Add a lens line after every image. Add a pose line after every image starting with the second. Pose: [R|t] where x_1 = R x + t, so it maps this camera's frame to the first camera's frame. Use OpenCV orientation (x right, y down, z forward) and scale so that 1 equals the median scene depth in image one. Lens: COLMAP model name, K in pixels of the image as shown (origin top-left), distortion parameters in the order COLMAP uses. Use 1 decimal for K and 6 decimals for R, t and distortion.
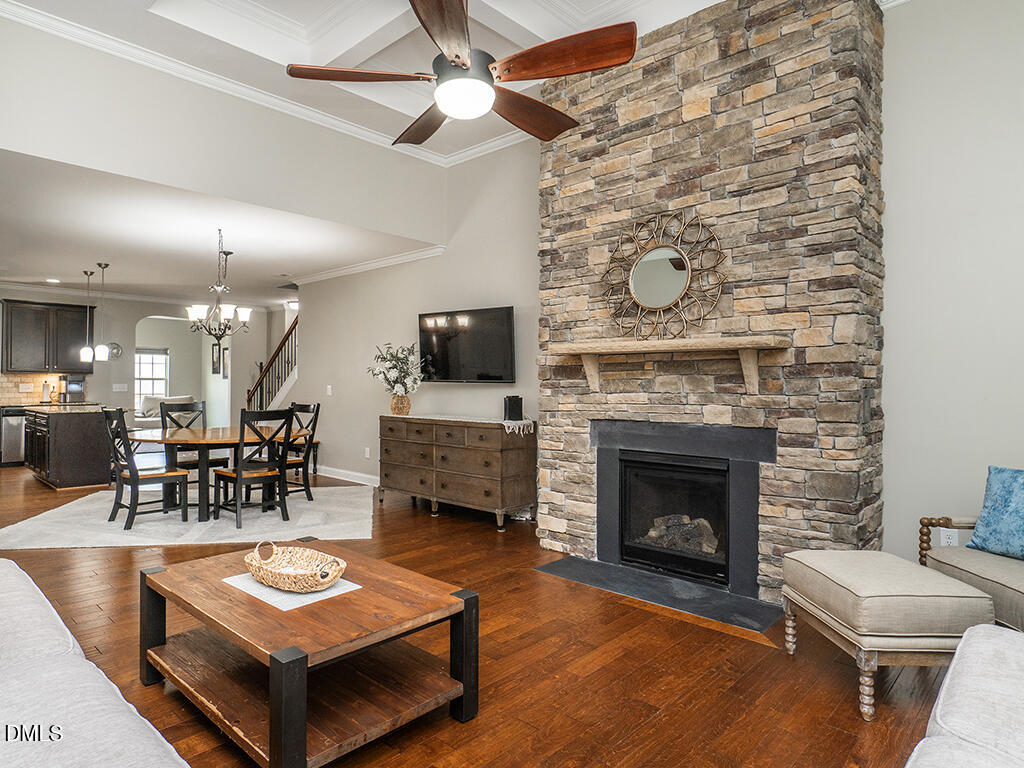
lens RADIAL K [[610.6, 0, 478.1], [0, 610.6, 382.9], [0, 0, 1]] dist [-0.008305, -0.000799]
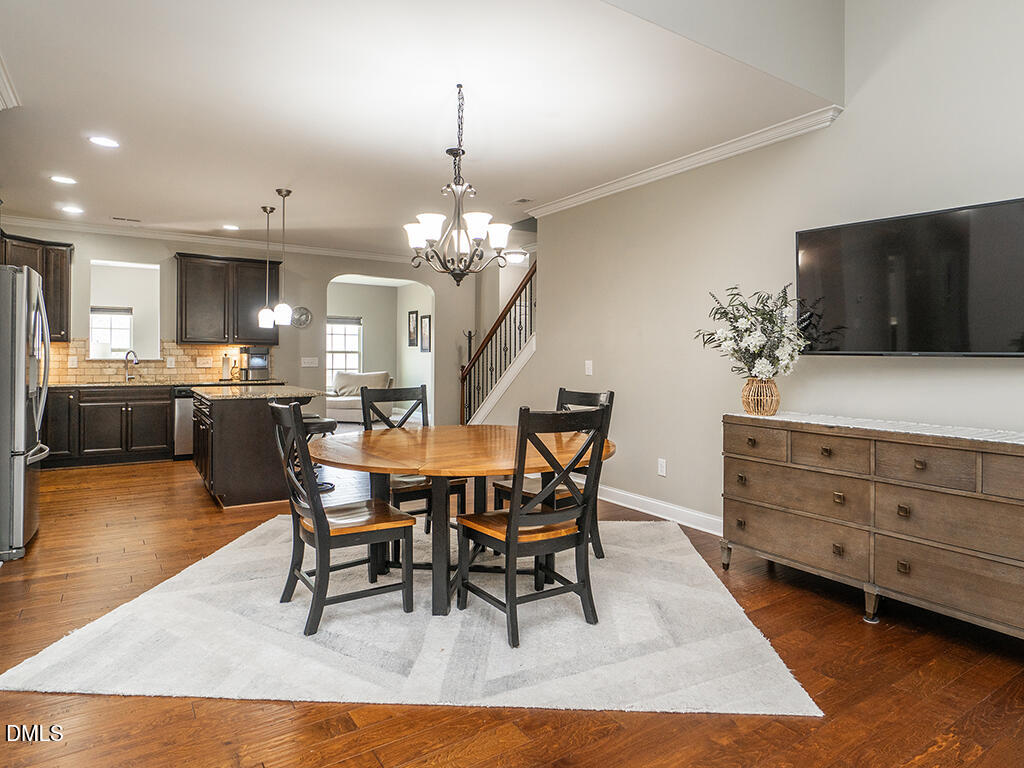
lens RADIAL K [[598.2, 0, 513.3], [0, 598.2, 372.3], [0, 0, 1]] dist [-0.003536, -0.000210]
pose [[0.977382, 0.007666, -0.211341, -0.230189], [-0.002469, 0.999688, 0.024843, 0.001015], [0.211466, -0.023759, 0.977097, 0.415691]]
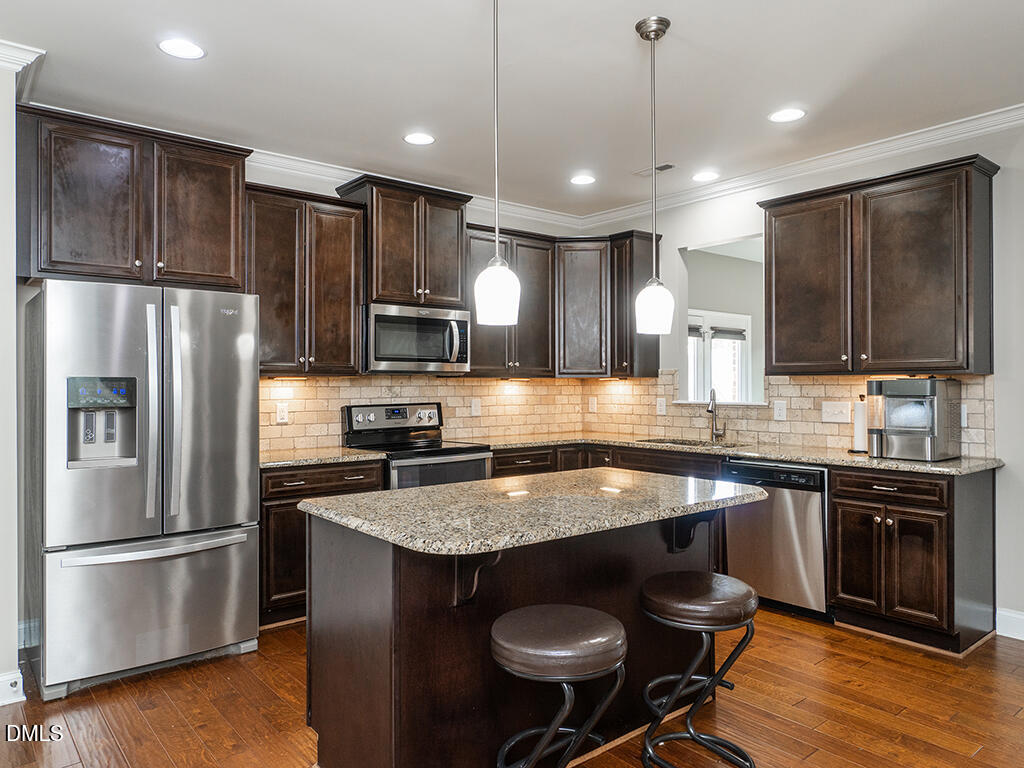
lens RADIAL K [[707.0, 0, 512.0], [0, 707.0, 384.0], [0, 0, 1]] dist [-0.004186, -0.003653]
pose [[-0.107296, -0.000491, -0.994227, -0.361245], [0.005128, 0.999986, -0.001048, -0.014549], [0.994214, -0.005211, -0.107292, 1.160963]]
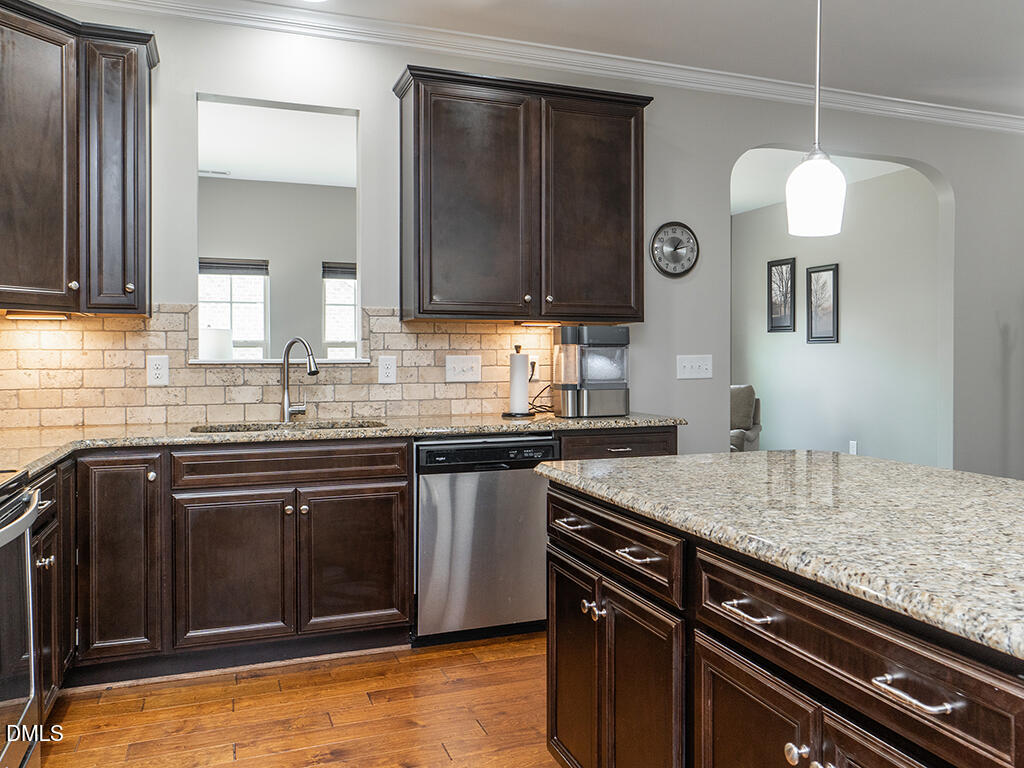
lens RADIAL K [[771.3, 0, 512.0], [0, 771.3, 384.0], [0, 0, 1]] dist [-0.004144, 0.000709]
pose [[0.906276, 0.009608, -0.422578, -0.765273], [0.005101, 0.999420, 0.033664, 0.004252], [0.422656, -0.032665, 0.905701, 0.899836]]
